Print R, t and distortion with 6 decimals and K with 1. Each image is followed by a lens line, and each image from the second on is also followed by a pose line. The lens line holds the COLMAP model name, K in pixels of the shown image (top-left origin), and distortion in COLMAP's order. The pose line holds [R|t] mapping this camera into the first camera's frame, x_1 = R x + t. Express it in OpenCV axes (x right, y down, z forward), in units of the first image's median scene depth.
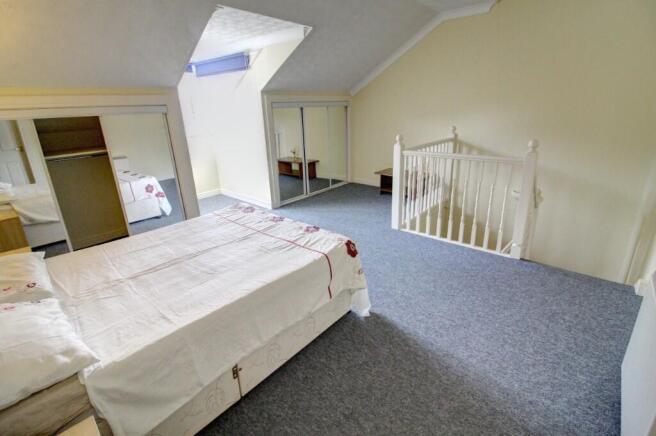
lens RADIAL K [[304.7, 0, 329.3], [0, 304.7, 206.6], [0, 0, 1]] dist [-0.001033, -0.013776]
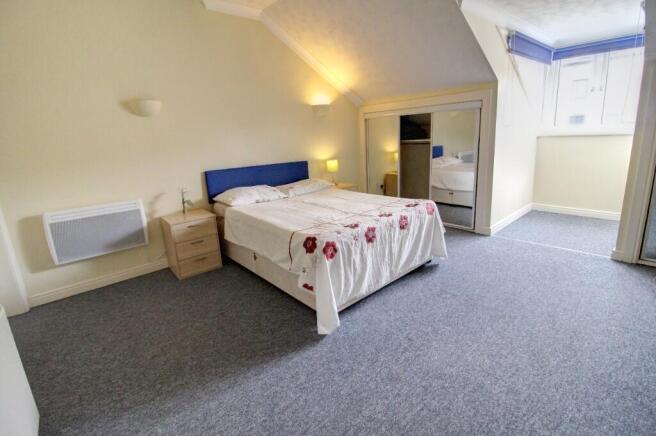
lens RADIAL K [[304.3, 0, 327.3], [0, 304.3, 207.8], [0, 0, 1]] dist [-0.000227, -0.013915]
pose [[-0.125075, 0.265687, -0.955911, 0.678406], [-0.253454, 0.922952, 0.289689, -0.186849], [0.959227, 0.278513, -0.048099, 0.747365]]
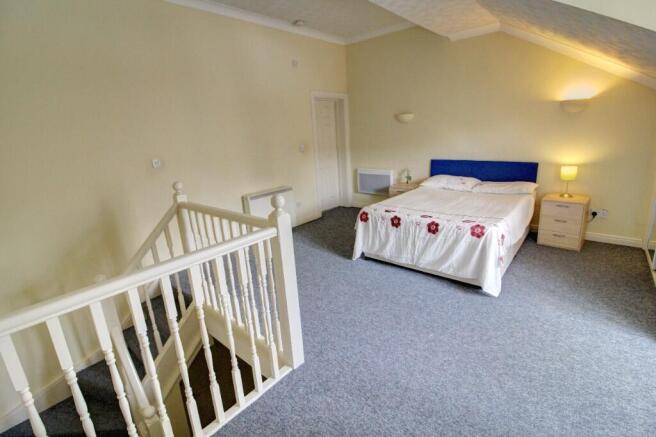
lens RADIAL K [[304.7, 0, 329.3], [0, 304.7, 207.1], [0, 0, 1]] dist [-0.001033, -0.013776]
pose [[-0.995904, 0.089527, 0.012681, 0.165964], [0.082480, 0.841991, 0.533149, -0.571592], [0.037054, 0.532011, -0.845926, 1.716818]]
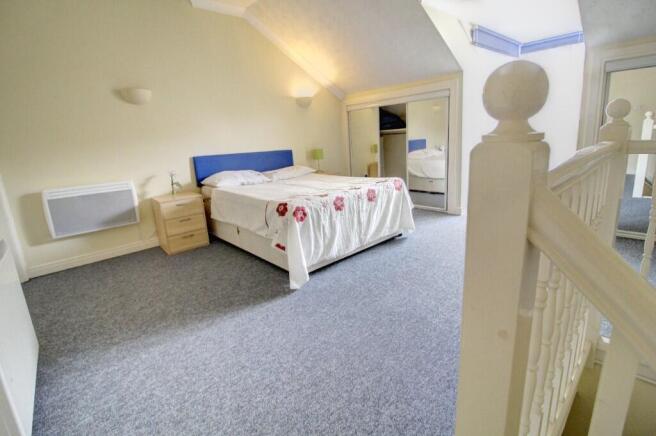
lens RADIAL K [[304.7, 0, 329.3], [0, 304.7, 206.6], [0, 0, 1]] dist [-0.001033, -0.013776]
pose [[-0.110564, 0.252034, -0.961381, 0.777121], [-0.245790, 0.930331, 0.272162, -0.147847], [0.962997, 0.266389, -0.040914, 0.845344]]
